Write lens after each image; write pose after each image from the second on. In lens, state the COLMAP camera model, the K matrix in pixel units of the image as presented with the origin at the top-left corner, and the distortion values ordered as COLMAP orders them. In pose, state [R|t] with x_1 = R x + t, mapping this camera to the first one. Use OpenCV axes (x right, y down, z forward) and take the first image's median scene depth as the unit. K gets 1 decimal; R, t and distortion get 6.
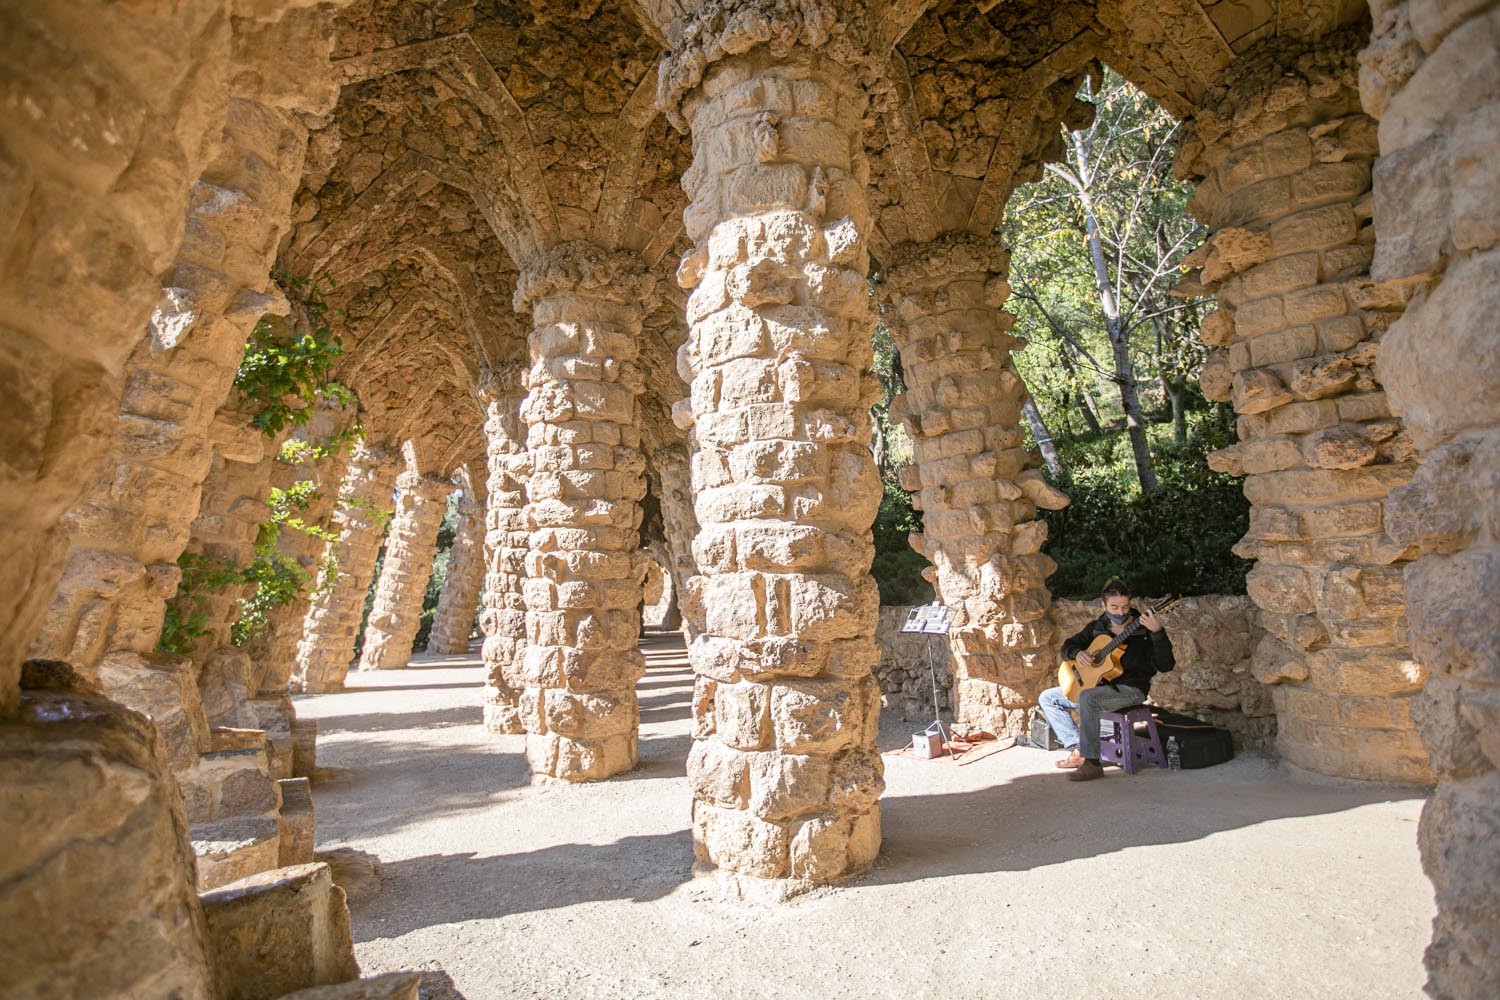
lens RADIAL K [[831.1, 0, 747.6], [0, 831.1, 506.2], [0, 0, 1]] dist [-0.050841, 0.037987]
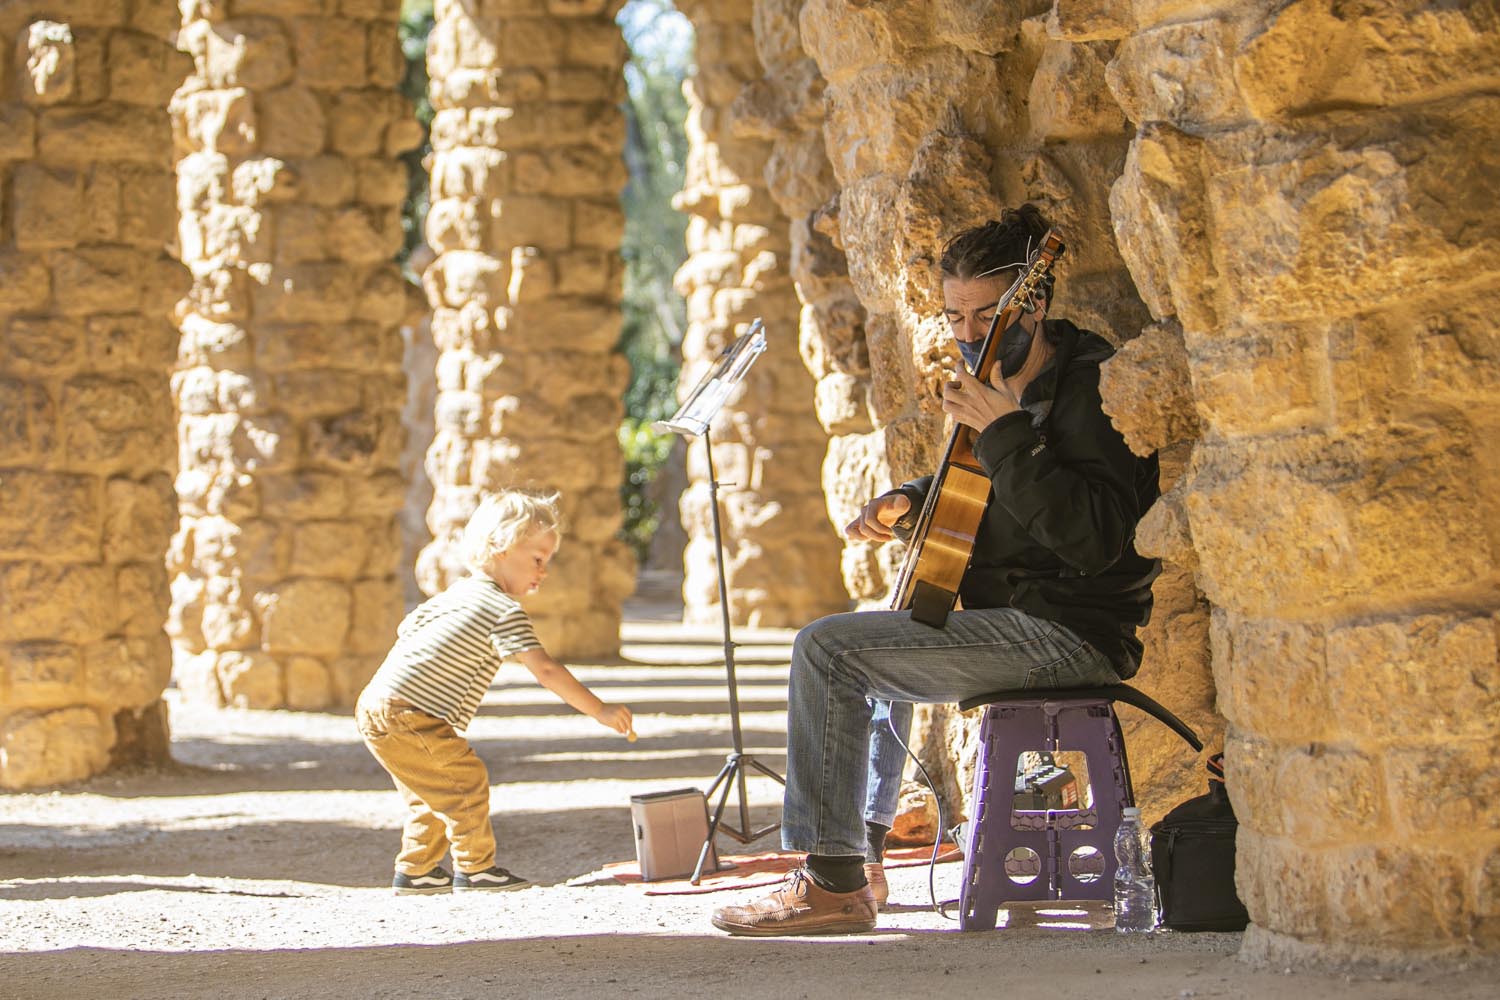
lens RADIAL K [[3886.5, 0, 581.1], [0, 3886.5, 468.1], [0, 0, 1]] dist [-0.290087, -0.042641]
pose [[0.881374, 0.019802, -0.472004, 1.246903], [0.034201, 0.993825, 0.105558, 0.047139], [0.471180, -0.109179, 0.875254, -0.205440]]
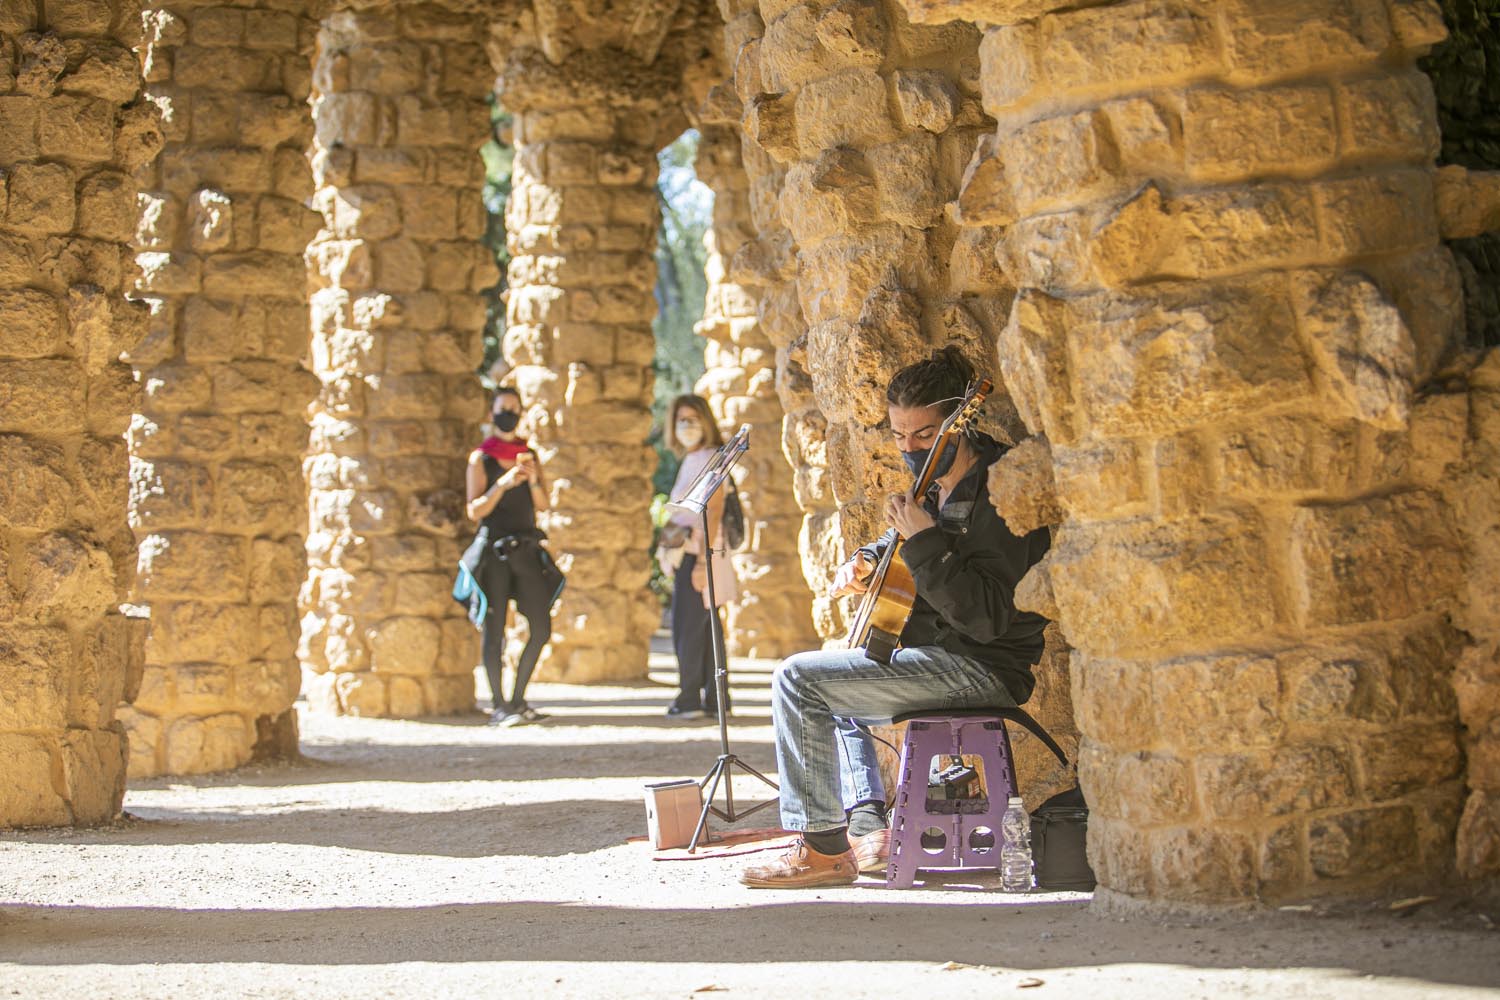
lens RADIAL K [[3044.9, 0, 750.0], [0, 3044.9, 500.0], [0, 0, 1]] dist [-0.324729, 0.145414]
pose [[0.899191, 0.025333, -0.436821, 1.292882], [0.018816, 0.995160, 0.096446, 0.035136], [0.437151, -0.094943, 0.894363, -0.261749]]
